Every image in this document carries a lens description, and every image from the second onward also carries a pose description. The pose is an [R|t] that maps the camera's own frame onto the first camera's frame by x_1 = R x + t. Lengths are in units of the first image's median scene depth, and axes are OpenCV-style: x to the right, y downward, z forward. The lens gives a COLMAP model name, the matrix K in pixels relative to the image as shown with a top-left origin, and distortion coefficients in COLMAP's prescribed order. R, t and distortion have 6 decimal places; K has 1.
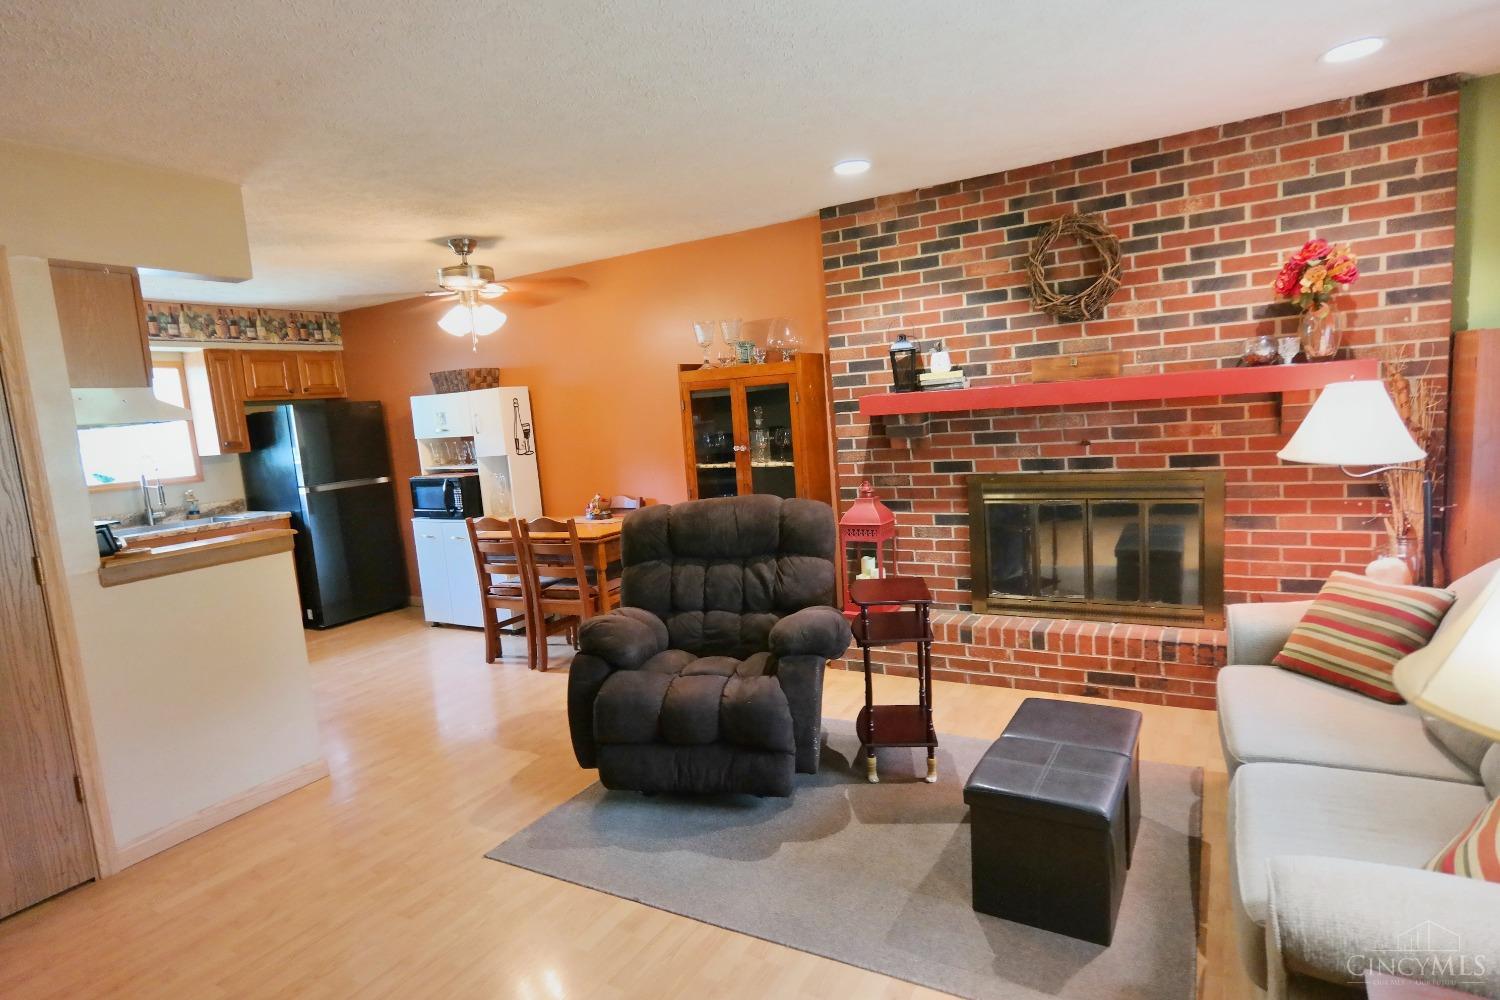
lens RADIAL K [[818.5, 0, 741.3], [0, 818.5, 506.8], [0, 0, 1]] dist [0.001954, 0.005798]
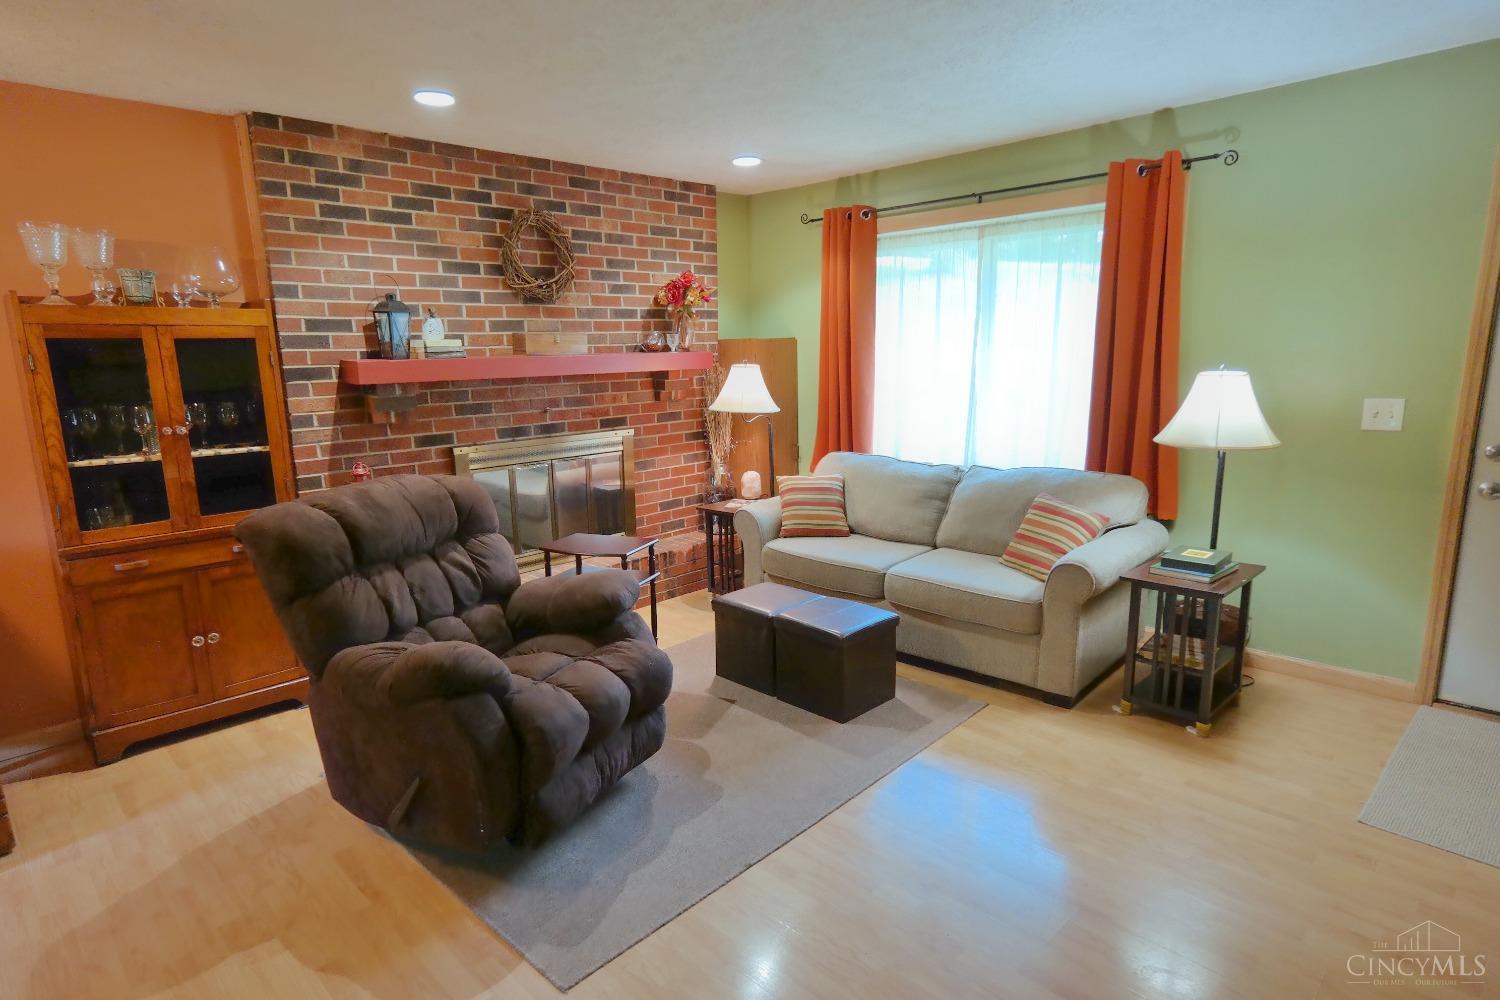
lens RADIAL K [[818.5, 0, 740.0], [0, 818.5, 502.8], [0, 0, 1]] dist [0.001954, 0.005798]
pose [[0.248615, -0.113094, 0.961977, -0.615884], [0.127276, 0.988363, 0.083302, -0.011667], [-0.960204, 0.101727, 0.260116, 0.441146]]
